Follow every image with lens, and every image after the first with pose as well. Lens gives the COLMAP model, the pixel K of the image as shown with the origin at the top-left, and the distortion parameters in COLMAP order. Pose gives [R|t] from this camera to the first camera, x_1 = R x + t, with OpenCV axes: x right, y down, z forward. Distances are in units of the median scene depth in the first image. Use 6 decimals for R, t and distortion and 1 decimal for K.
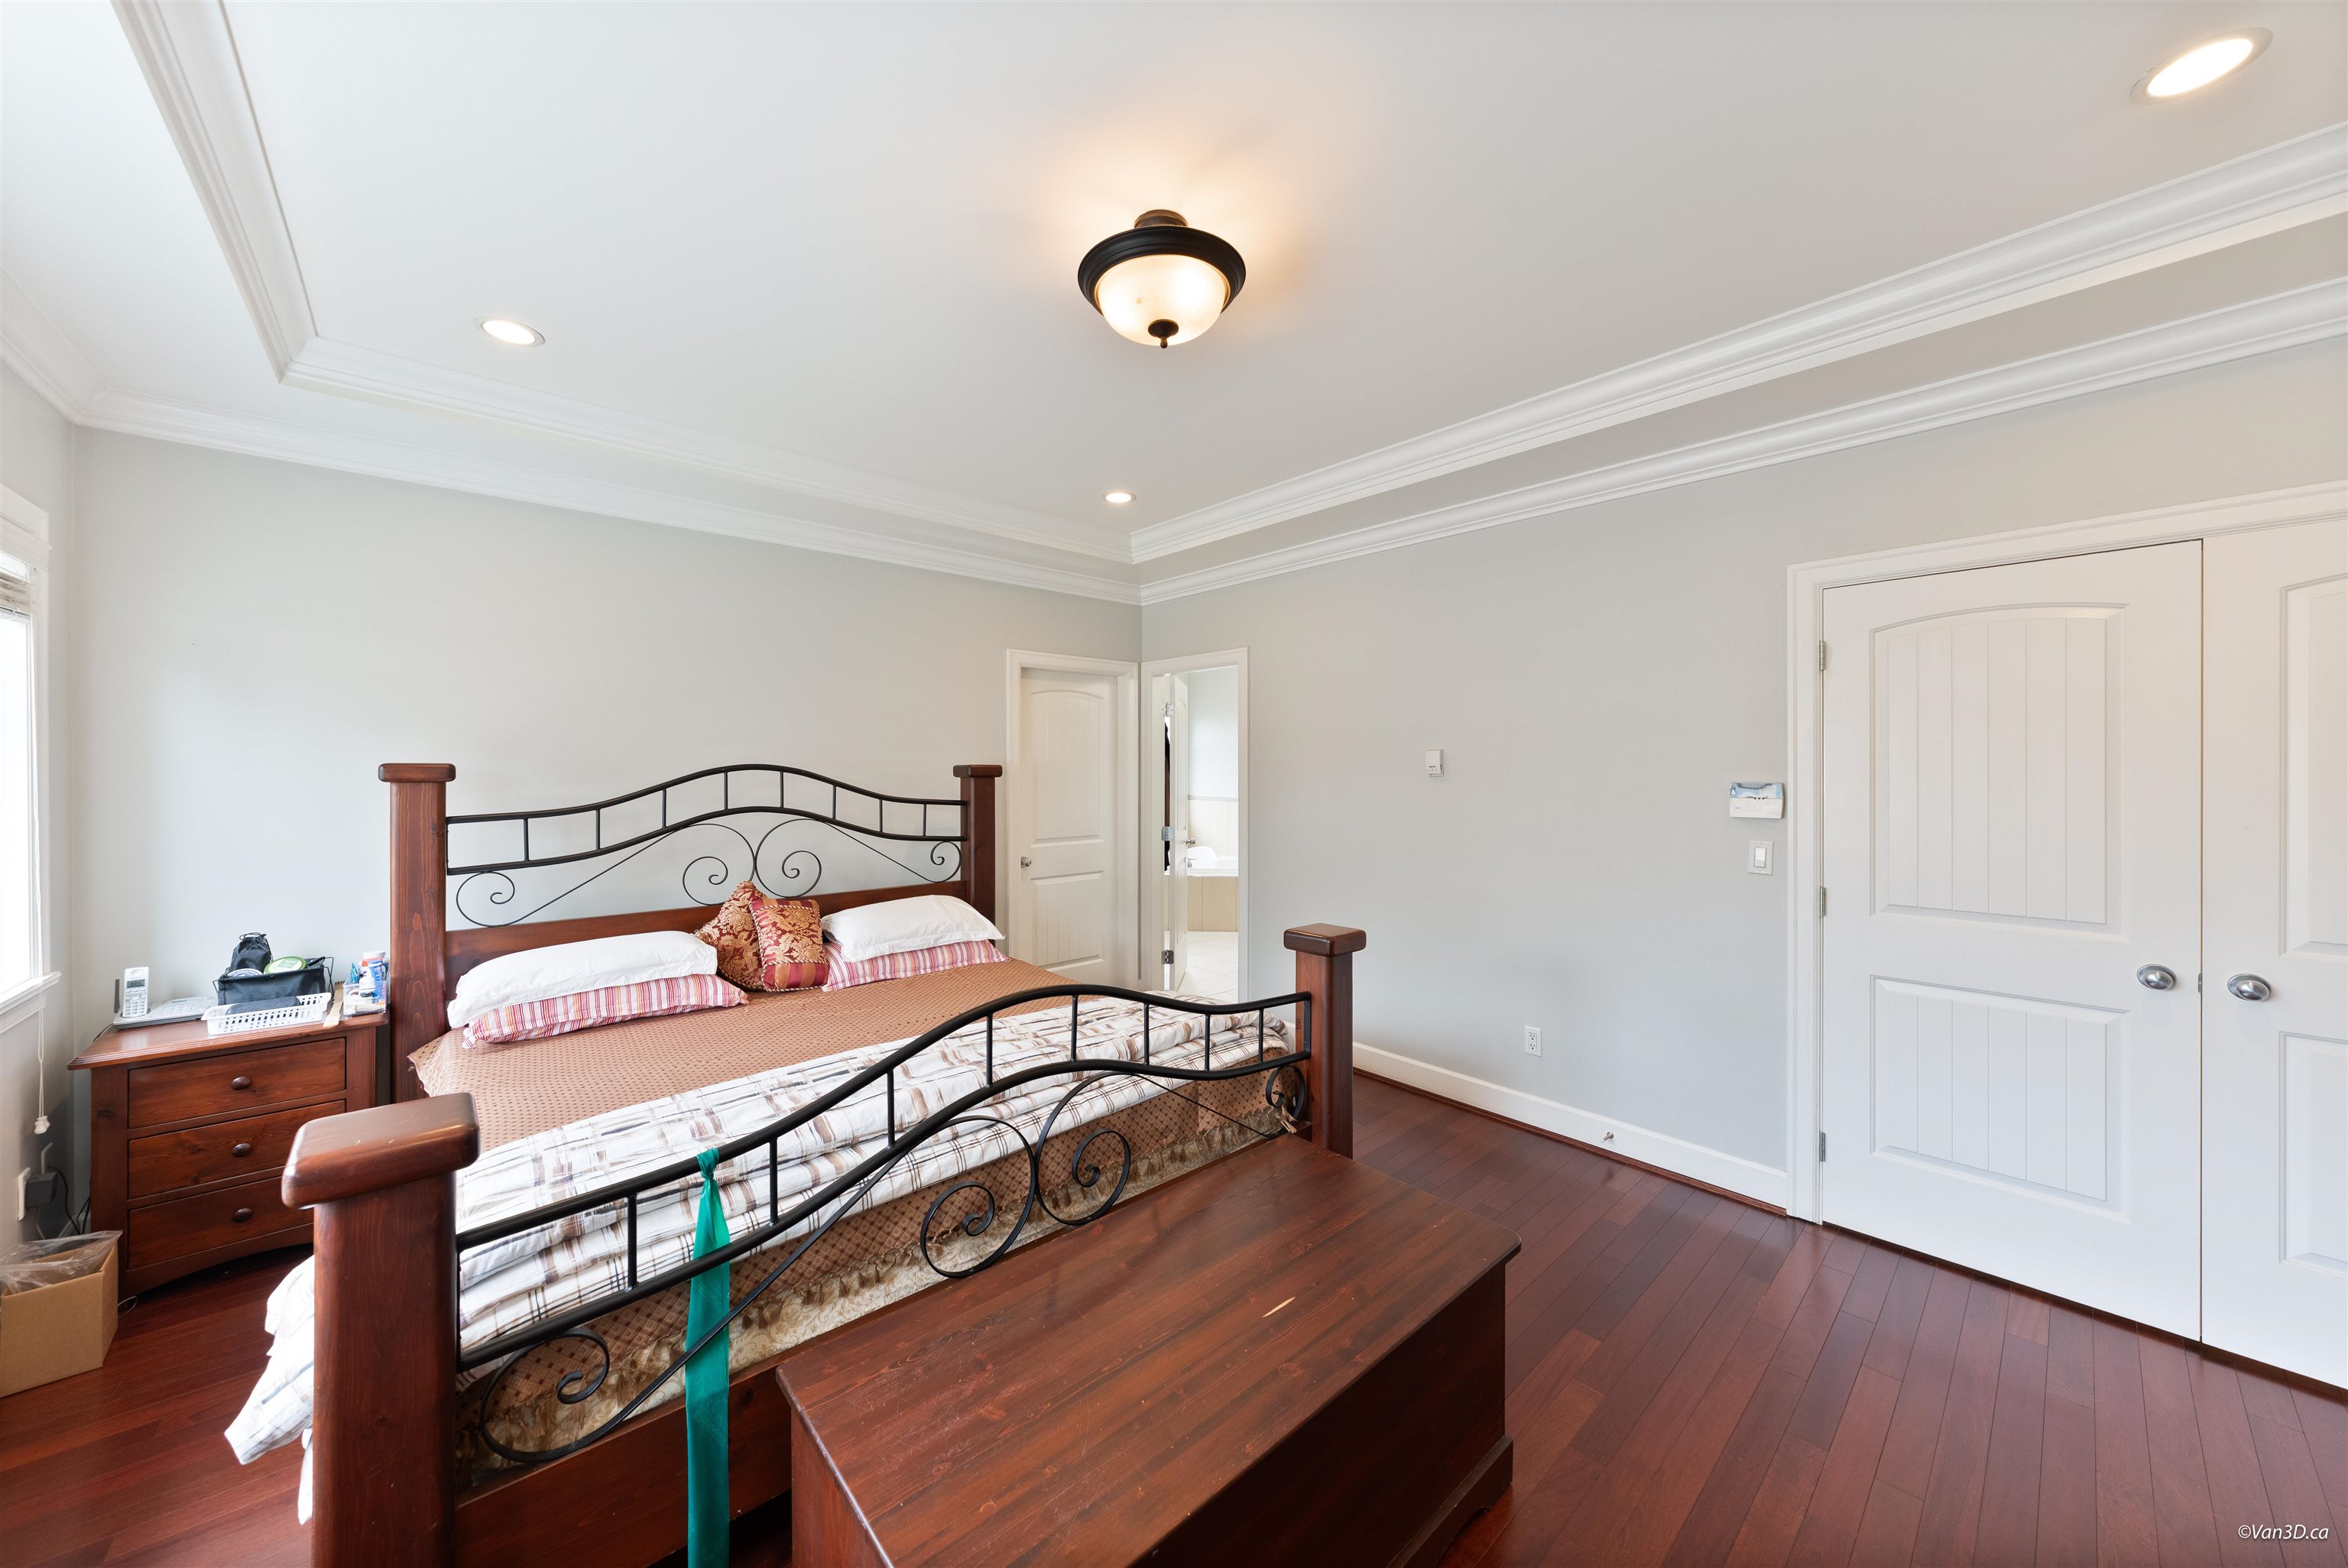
lens RADIAL K [[815.1, 0, 1176.8], [0, 815.1, 761.0], [0, 0, 1]] dist [0.000738, -0.000009]
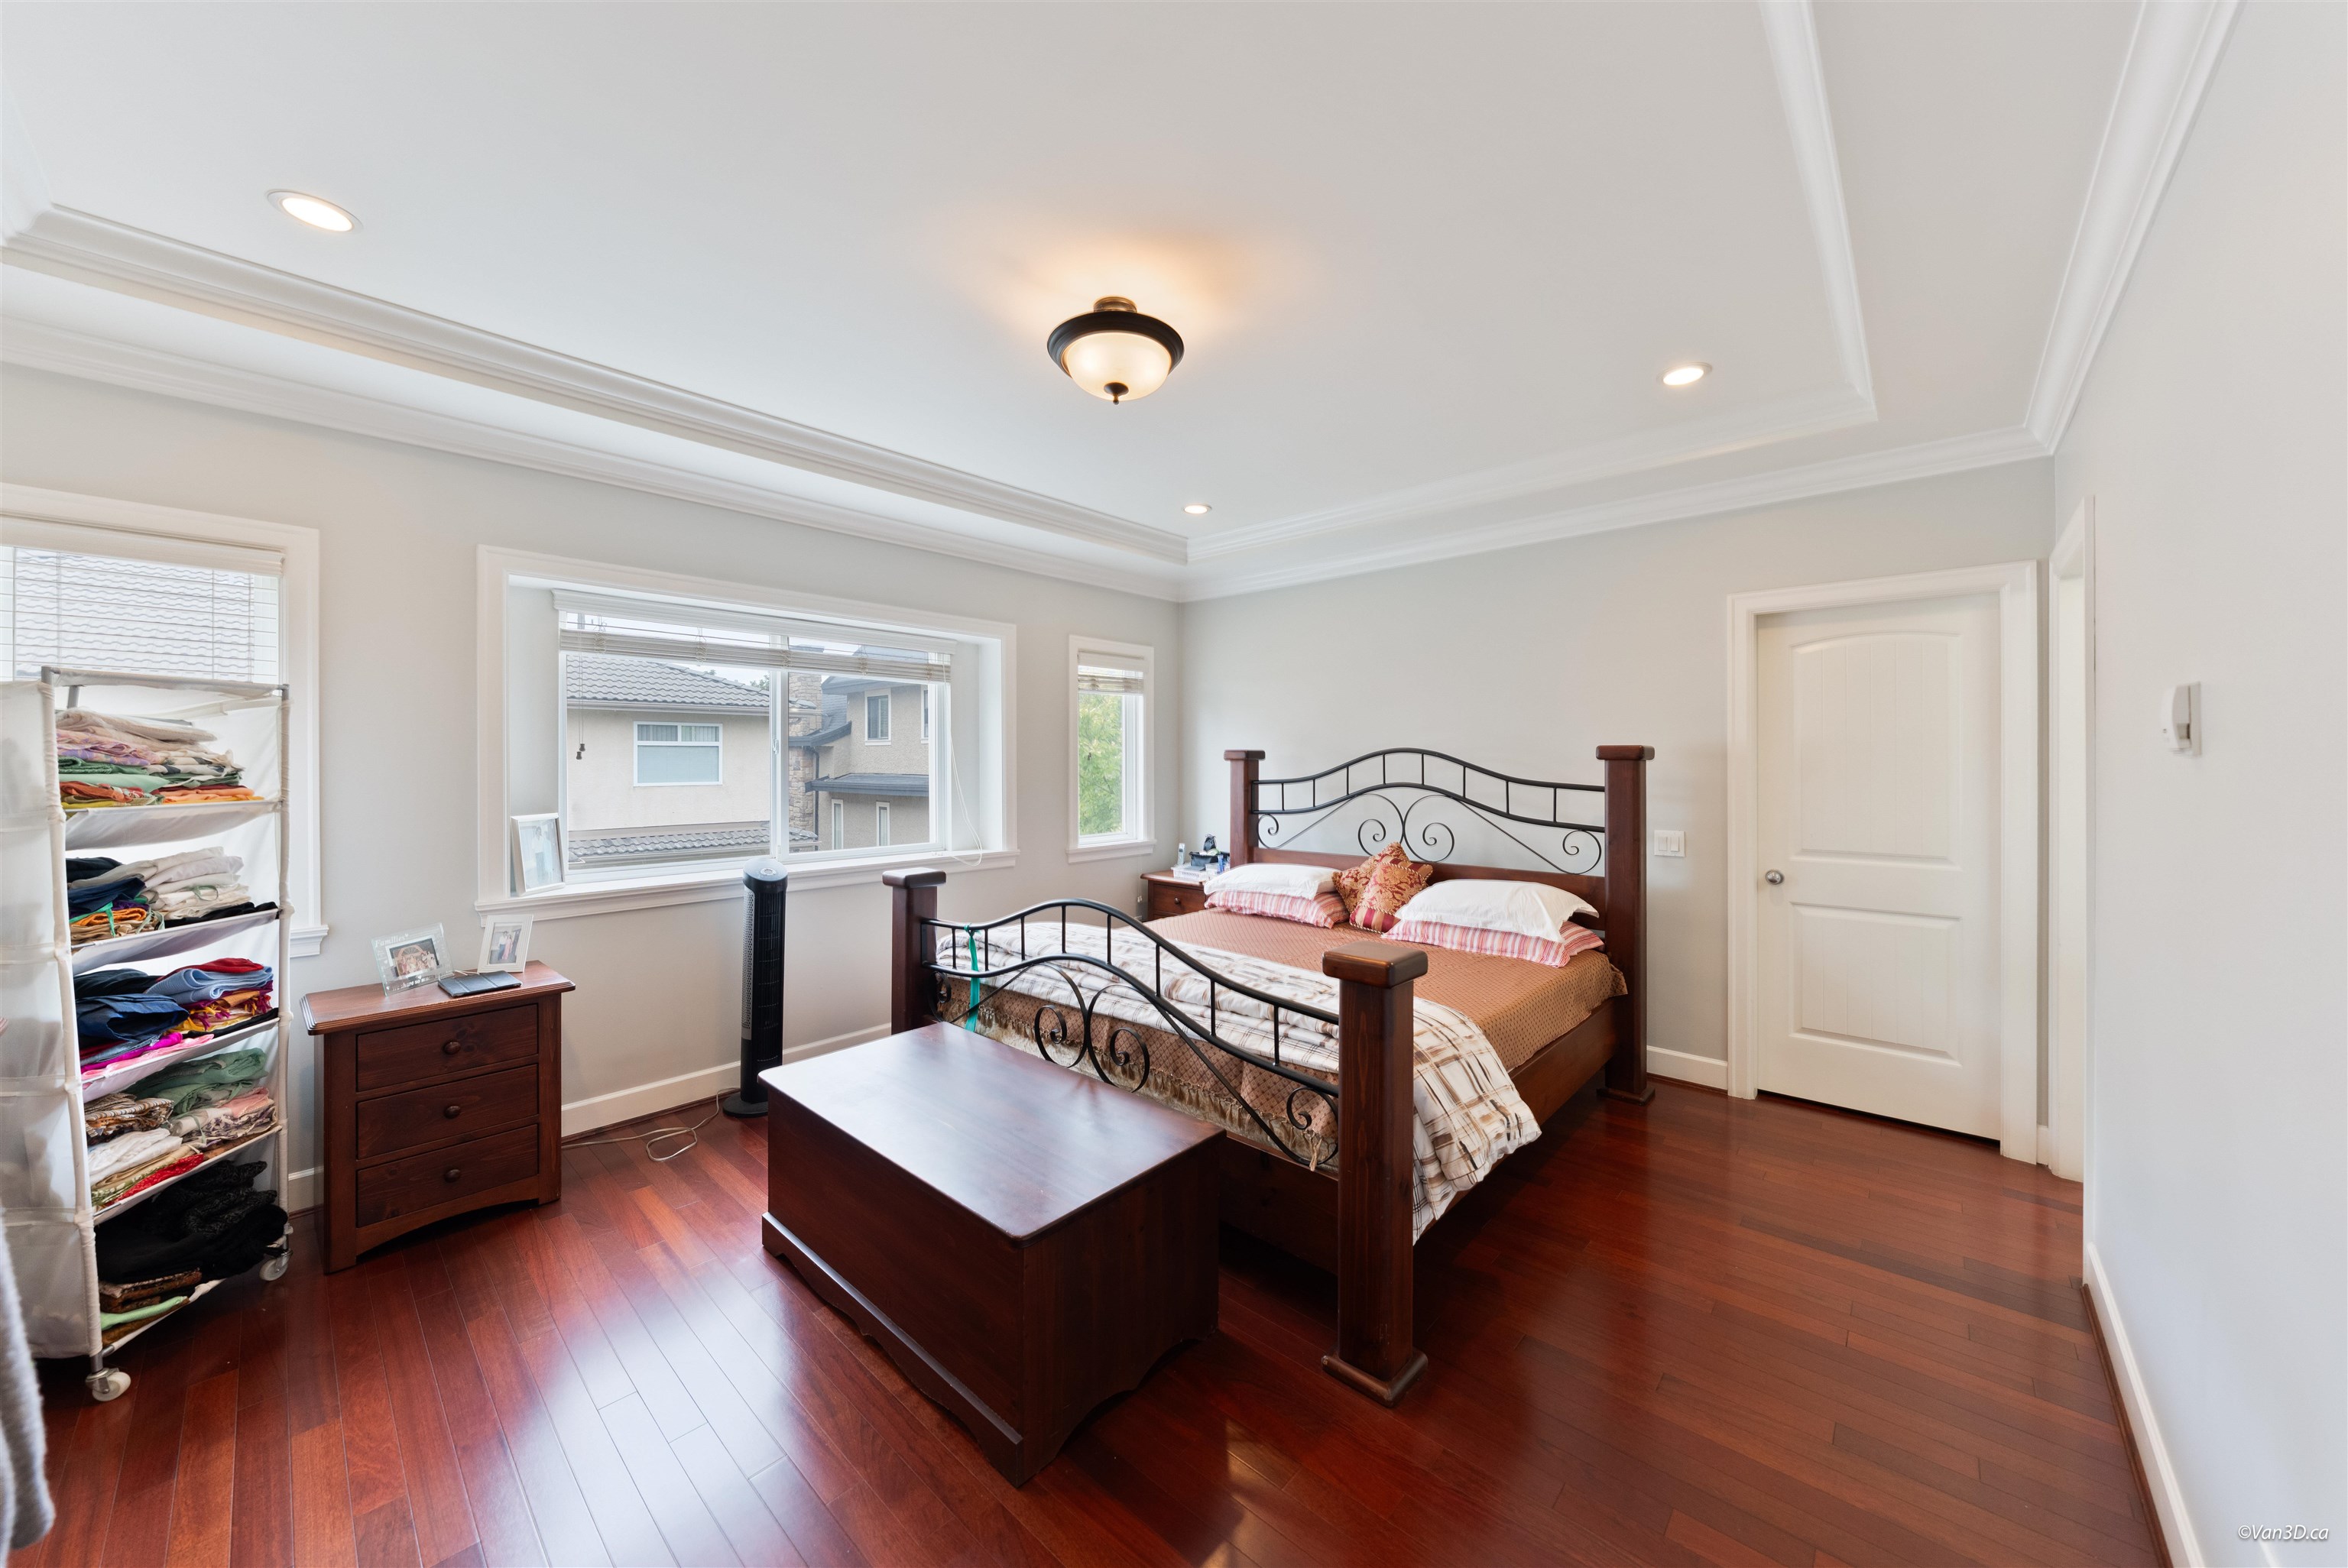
lens RADIAL K [[815.1, 0, 1176.8], [0, 815.1, 761.0], [0, 0, 1]] dist [0.000738, -0.000009]
pose [[0.127892, 0.002025, -0.991786, 0.693107], [0.009411, 0.999950, 0.003256, 0.016997], [0.991743, -0.009750, 0.127866, 0.539008]]
